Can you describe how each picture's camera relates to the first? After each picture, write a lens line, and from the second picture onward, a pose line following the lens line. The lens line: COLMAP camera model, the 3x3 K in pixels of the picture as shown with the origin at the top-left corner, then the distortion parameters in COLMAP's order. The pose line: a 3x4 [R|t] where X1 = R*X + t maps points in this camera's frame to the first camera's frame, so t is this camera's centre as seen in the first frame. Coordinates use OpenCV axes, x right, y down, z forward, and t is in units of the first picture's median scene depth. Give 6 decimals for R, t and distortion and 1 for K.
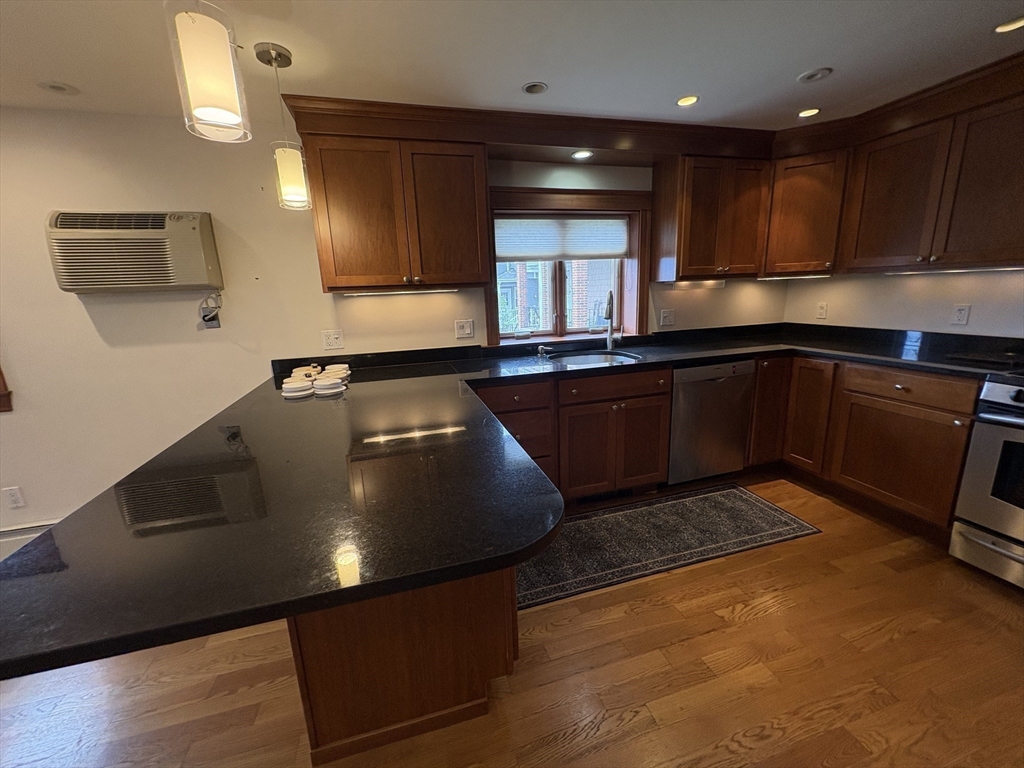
lens RADIAL K [[411.1, 0, 514.4], [0, 411.1, 381.8], [0, 0, 1]] dist [0.002691, -0.000210]
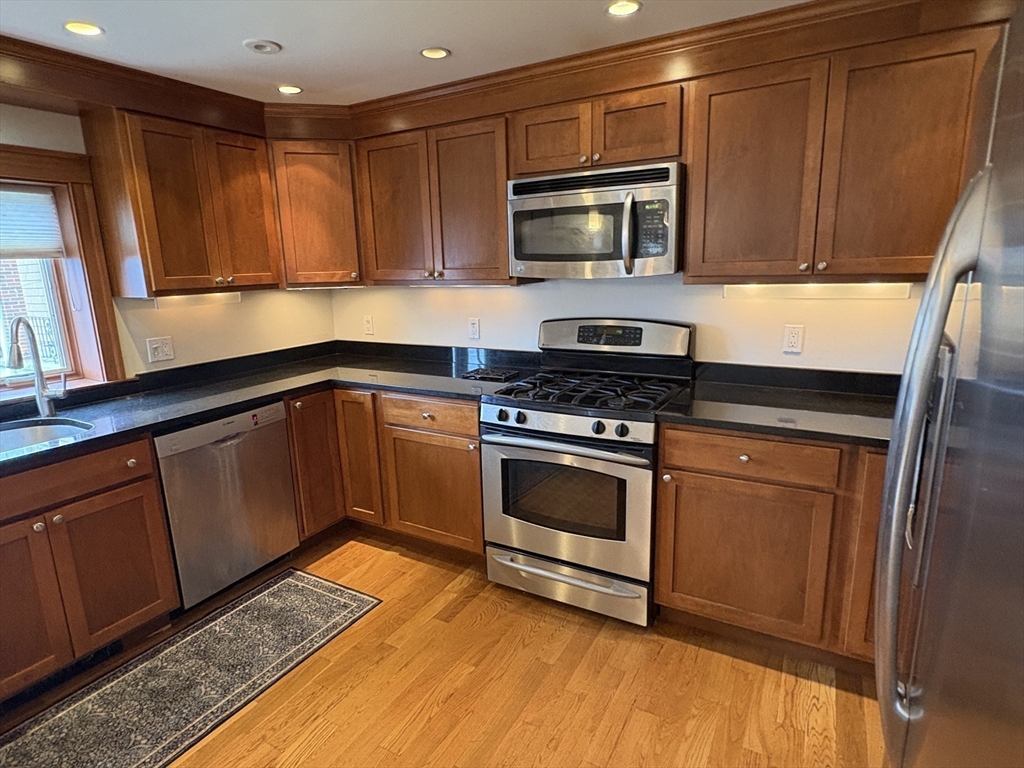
lens RADIAL K [[561.7, 0, 509.7], [0, 561.7, 380.3], [0, 0, 1]] dist [0.002747, 0.000154]
pose [[0.719722, -0.125031, 0.682911, 0.194029], [0.151922, 0.988173, 0.020809, -0.051717], [-0.677437, 0.088772, 0.730205, -0.030305]]
